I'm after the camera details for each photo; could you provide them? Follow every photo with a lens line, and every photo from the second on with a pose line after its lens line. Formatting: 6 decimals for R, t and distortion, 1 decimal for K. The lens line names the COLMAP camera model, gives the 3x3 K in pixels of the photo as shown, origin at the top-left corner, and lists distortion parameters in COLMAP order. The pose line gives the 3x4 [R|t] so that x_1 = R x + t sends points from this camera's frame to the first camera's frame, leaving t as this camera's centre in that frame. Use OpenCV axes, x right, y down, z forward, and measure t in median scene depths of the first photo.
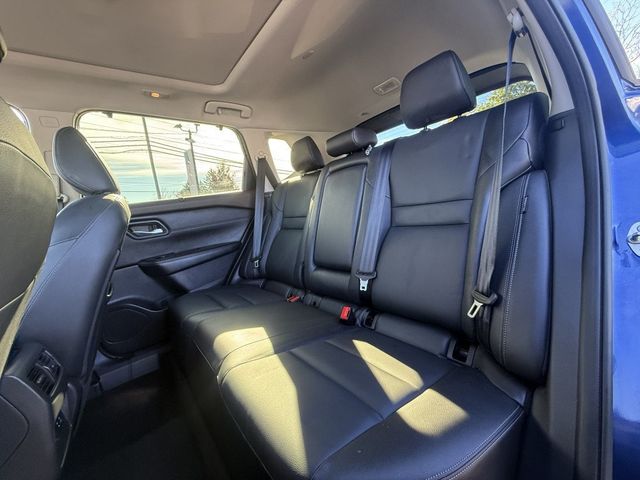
lens RADIAL K [[256.6, 0, 321.4], [0, 256.6, 240.9], [0, 0, 1]] dist [-0.003175, -0.001042]
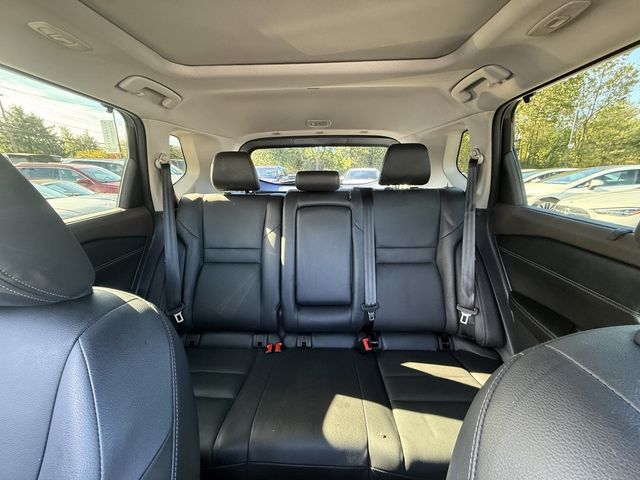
lens RADIAL K [[256.6, 0, 322.0], [0, 256.6, 243.3], [0, 0, 1]] dist [-0.003175, -0.001042]
pose [[0.640210, -0.084533, 0.763534, -0.851502], [0.033238, 0.996044, 0.082405, -0.270657], [-0.767480, -0.027378, 0.640488, 0.412225]]
